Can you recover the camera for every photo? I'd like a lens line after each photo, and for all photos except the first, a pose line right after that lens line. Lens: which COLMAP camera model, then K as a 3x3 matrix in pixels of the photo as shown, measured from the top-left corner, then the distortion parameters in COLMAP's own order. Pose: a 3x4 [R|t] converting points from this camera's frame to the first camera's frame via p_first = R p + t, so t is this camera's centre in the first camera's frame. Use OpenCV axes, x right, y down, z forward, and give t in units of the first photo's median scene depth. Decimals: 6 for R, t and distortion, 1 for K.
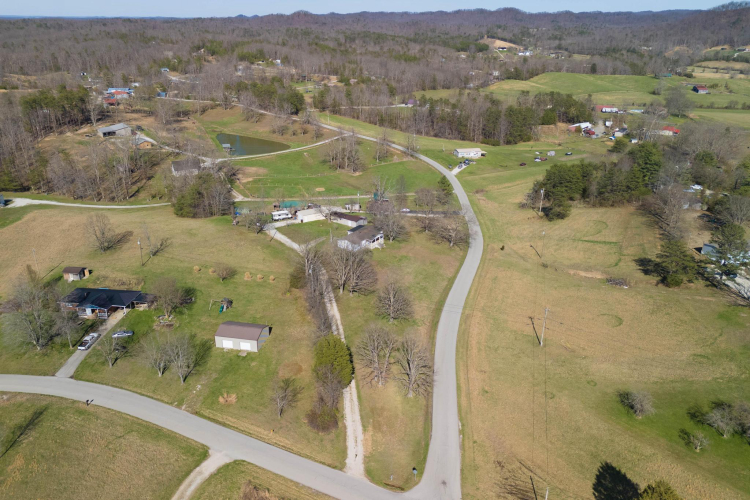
lens RADIAL K [[544.9, 0, 374.6], [0, 544.9, 249.3], [0, 0, 1]] dist [0.065394, -0.053445]
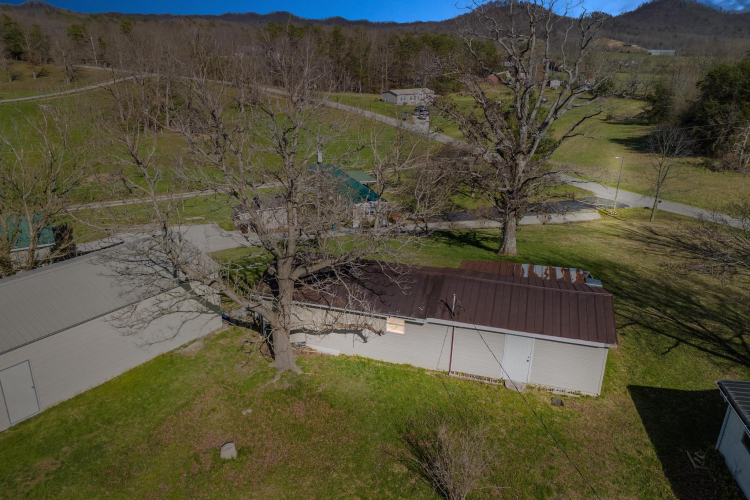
lens RADIAL K [[544.9, 0, 369.3], [0, 544.9, 247.0], [0, 0, 1]] dist [0.065394, -0.053445]
pose [[0.928126, -0.121224, 0.351975, -0.095775], [0.129637, 0.991561, -0.000339, -0.066097], [-0.348963, 0.045943, 0.936009, 0.837959]]
